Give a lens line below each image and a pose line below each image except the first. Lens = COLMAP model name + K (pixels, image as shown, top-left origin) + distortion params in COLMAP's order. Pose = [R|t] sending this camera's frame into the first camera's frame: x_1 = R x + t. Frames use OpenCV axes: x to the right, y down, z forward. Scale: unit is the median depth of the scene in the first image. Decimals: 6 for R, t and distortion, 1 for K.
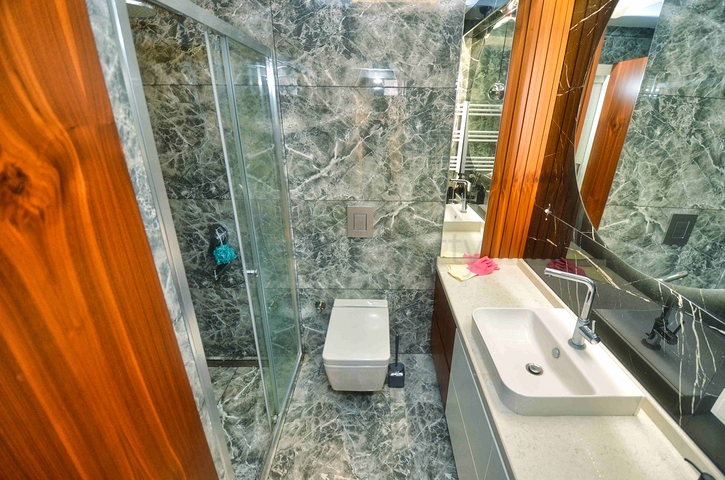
lens RADIAL K [[320.1, 0, 379.9], [0, 320.1, 243.5], [0, 0, 1]] dist [0.017371, -0.021618]
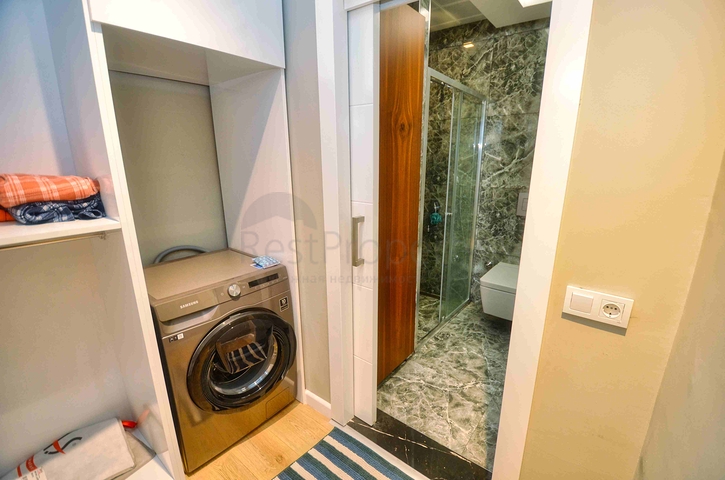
lens RADIAL K [[320.1, 0, 379.9], [0, 320.1, 243.5], [0, 0, 1]] dist [0.017371, -0.021618]
pose [[0.801739, 0.147149, -0.579277, 0.283126], [-0.225595, 0.972029, -0.065313, 0.364261], [0.553464, 0.183046, 0.812510, -0.516343]]
